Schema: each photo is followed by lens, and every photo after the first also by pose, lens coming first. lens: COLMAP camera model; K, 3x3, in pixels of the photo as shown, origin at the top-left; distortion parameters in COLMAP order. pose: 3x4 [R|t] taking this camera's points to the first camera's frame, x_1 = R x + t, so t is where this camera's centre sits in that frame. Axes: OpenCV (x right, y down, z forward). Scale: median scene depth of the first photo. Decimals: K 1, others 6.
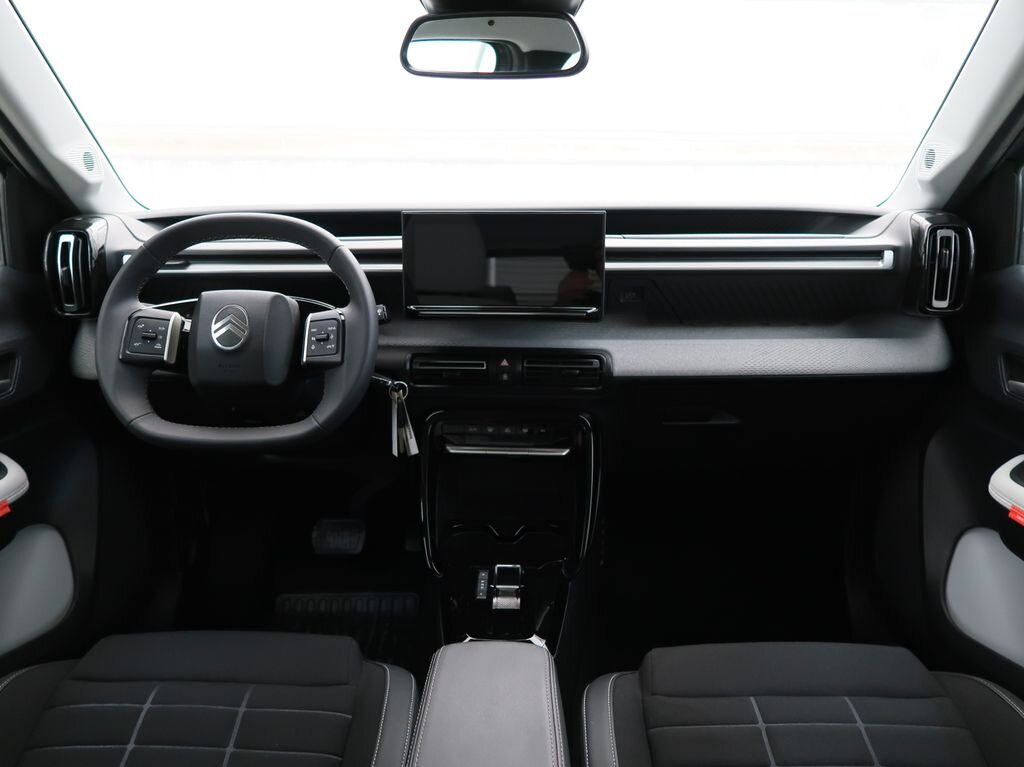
lens RADIAL K [[799.8, 0, 512.0], [0, 799.8, 383.5], [0, 0, 1]] dist [-0.024386, -0.003635]
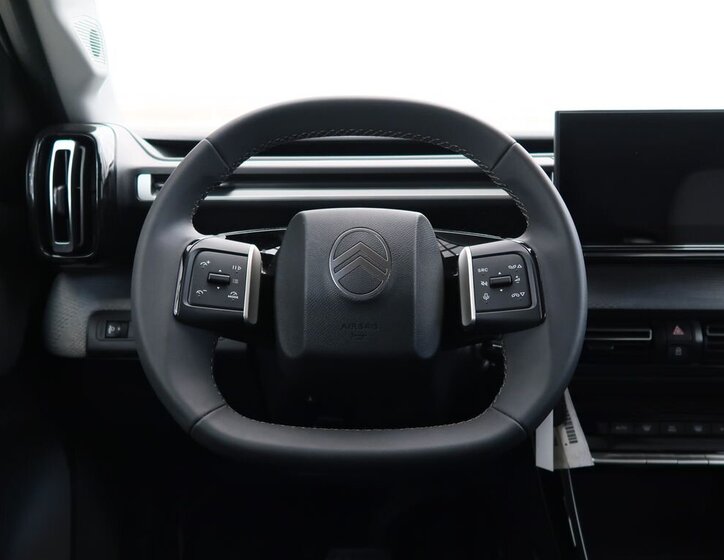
lens RADIAL K [[745.9, 0, 362.0], [0, 745.9, 280.0], [0, 0, 1]] dist [-0.024473, -0.011514]
pose [[0.999692, -0.000785, 0.024809, -0.341027], [0.004110, 0.990938, -0.134258, 0.018169], [-0.024479, 0.134318, 0.990636, 0.402151]]
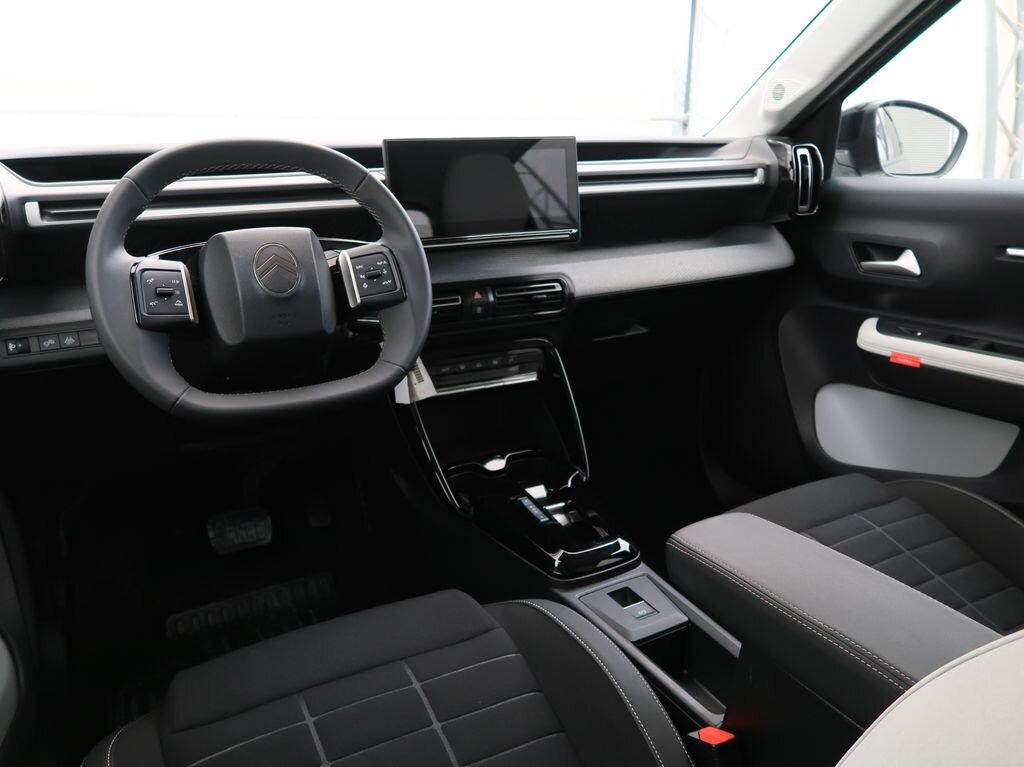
lens RADIAL K [[799.8, 0, 512.0], [0, 799.8, 383.5], [0, 0, 1]] dist [-0.024386, -0.003635]
pose [[0.861215, -0.154764, 0.484104, -0.527330], [0.139809, 0.987902, 0.067106, 0.024110], [-0.488633, 0.009890, 0.872434, 0.134434]]
